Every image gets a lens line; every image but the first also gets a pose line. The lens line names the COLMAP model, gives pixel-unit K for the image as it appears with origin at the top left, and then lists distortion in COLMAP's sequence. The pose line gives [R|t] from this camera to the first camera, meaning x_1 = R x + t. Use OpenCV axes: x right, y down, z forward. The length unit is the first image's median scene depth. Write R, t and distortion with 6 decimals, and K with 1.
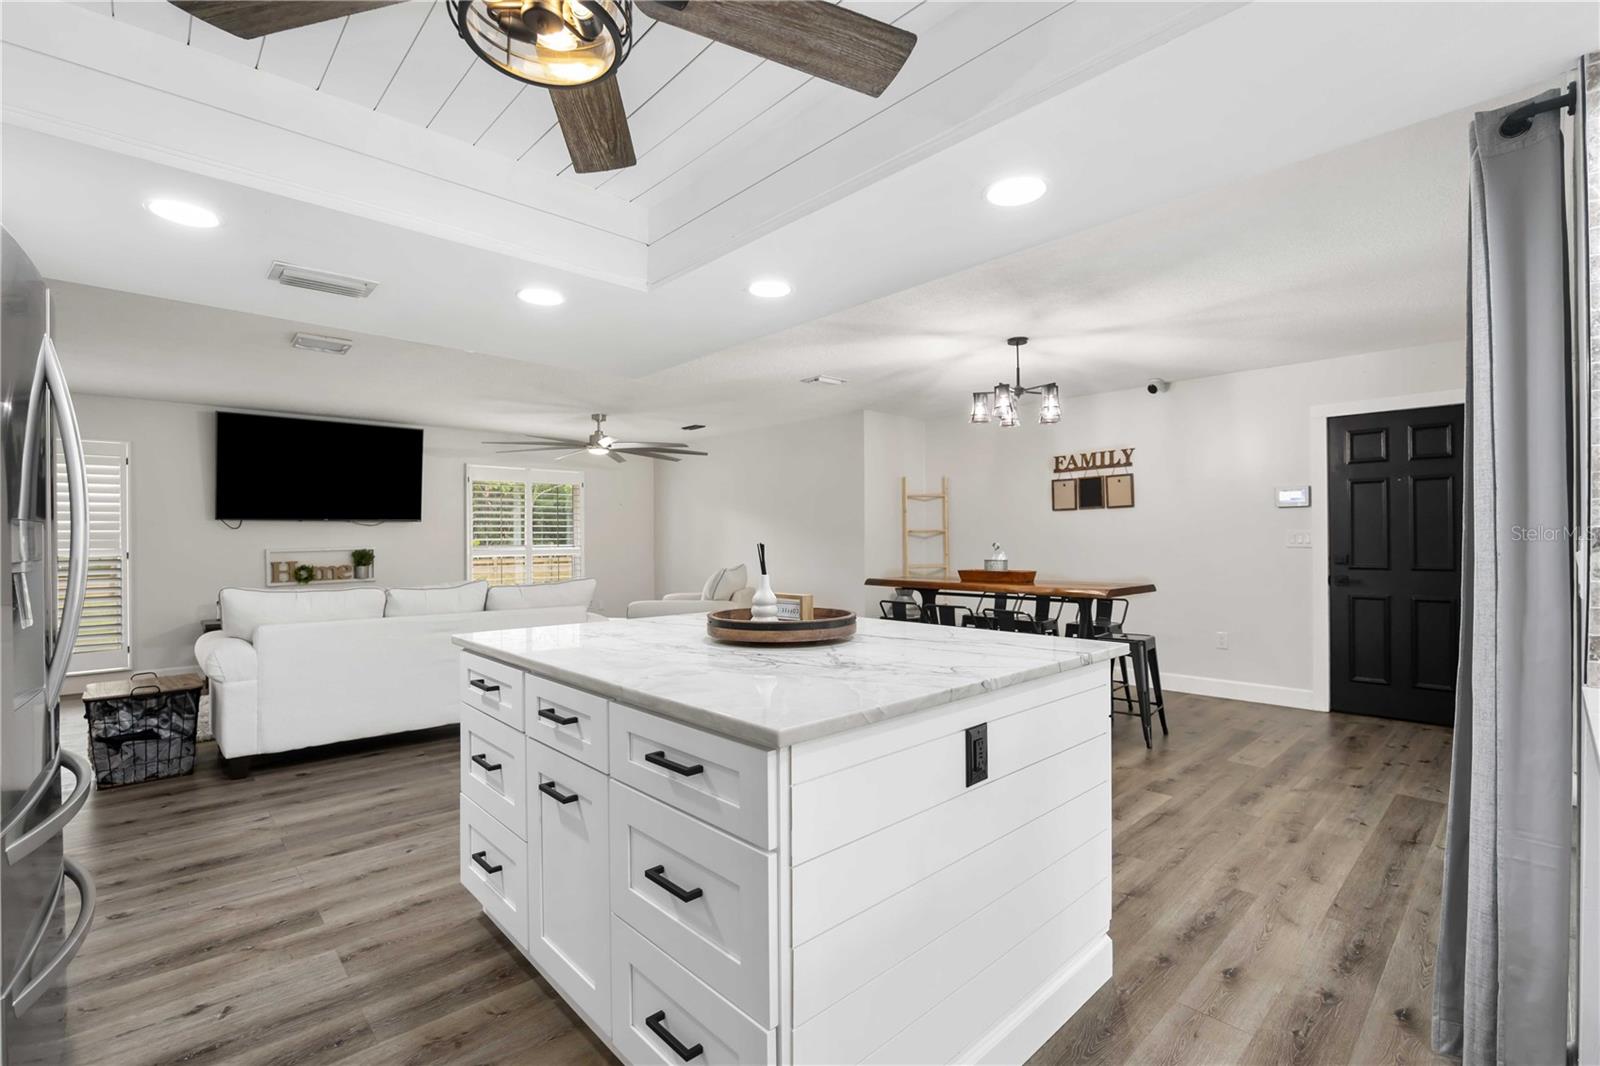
lens RADIAL K [[712.2, 0, 805.4], [0, 712.2, 537.6], [0, 0, 1]] dist [-0.017127, 0.000145]
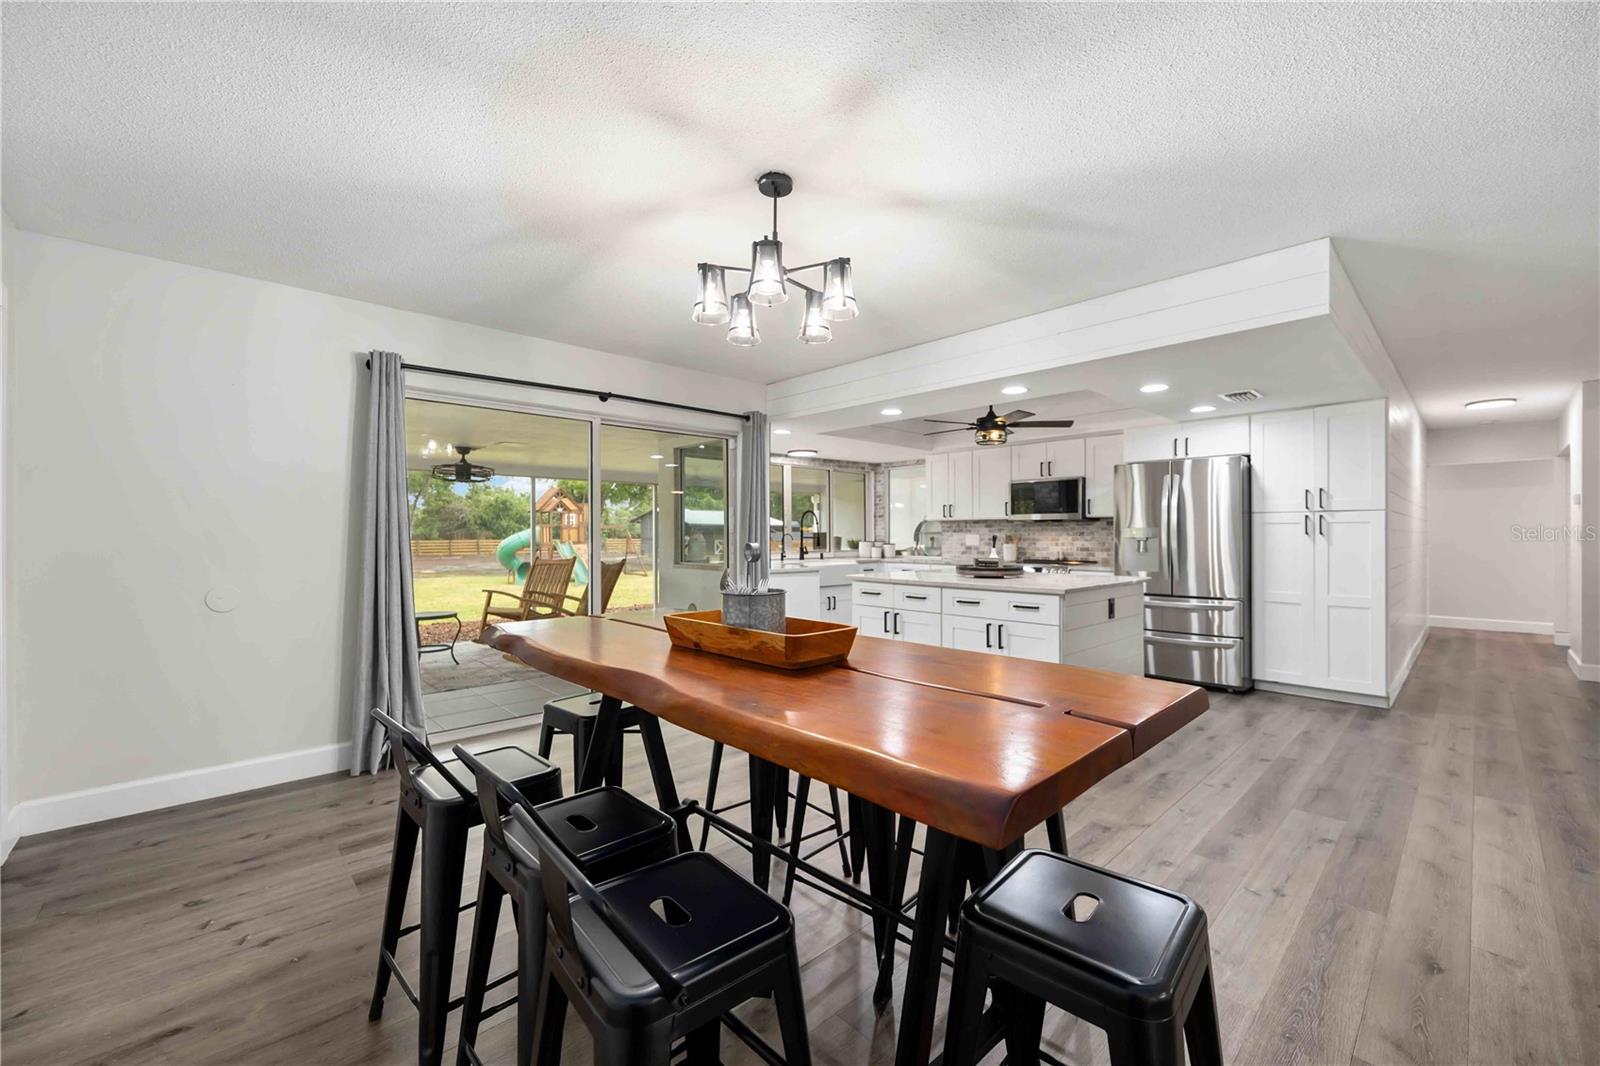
lens RADIAL K [[638.3, 0, 798.2], [0, 638.3, 536.4], [0, 0, 1]] dist [-0.002462, -0.000162]
pose [[-0.999951, 0.007730, 0.006201, 0.207435], [0.007731, 0.999970, 0.000067, 0.003172], [-0.006200, 0.000115, -0.999981, 1.122406]]
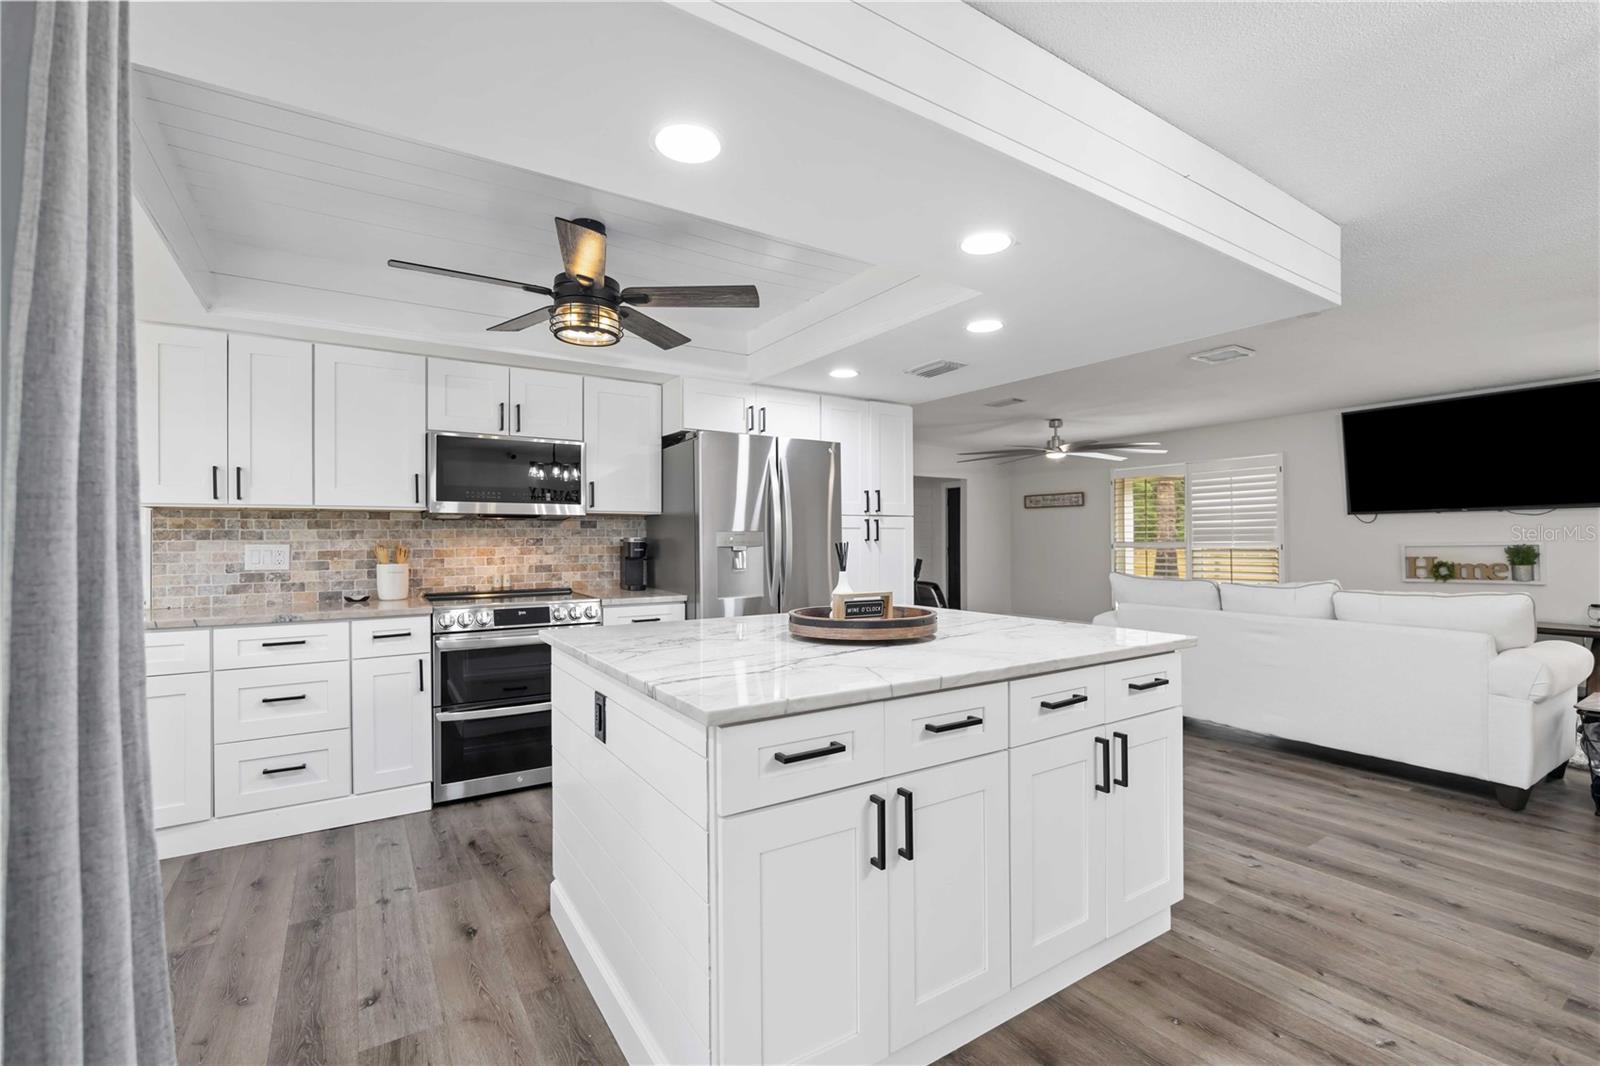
lens RADIAL K [[696.8, 0, 804.1], [0, 696.8, 536.0], [0, 0, 1]] dist [-0.010994, -0.000014]
pose [[-0.177079, 0.001802, -0.984195, 0.351879], [0.008748, 0.999962, 0.000256, -0.000788], [0.984158, -0.008565, -0.177088, 0.404041]]
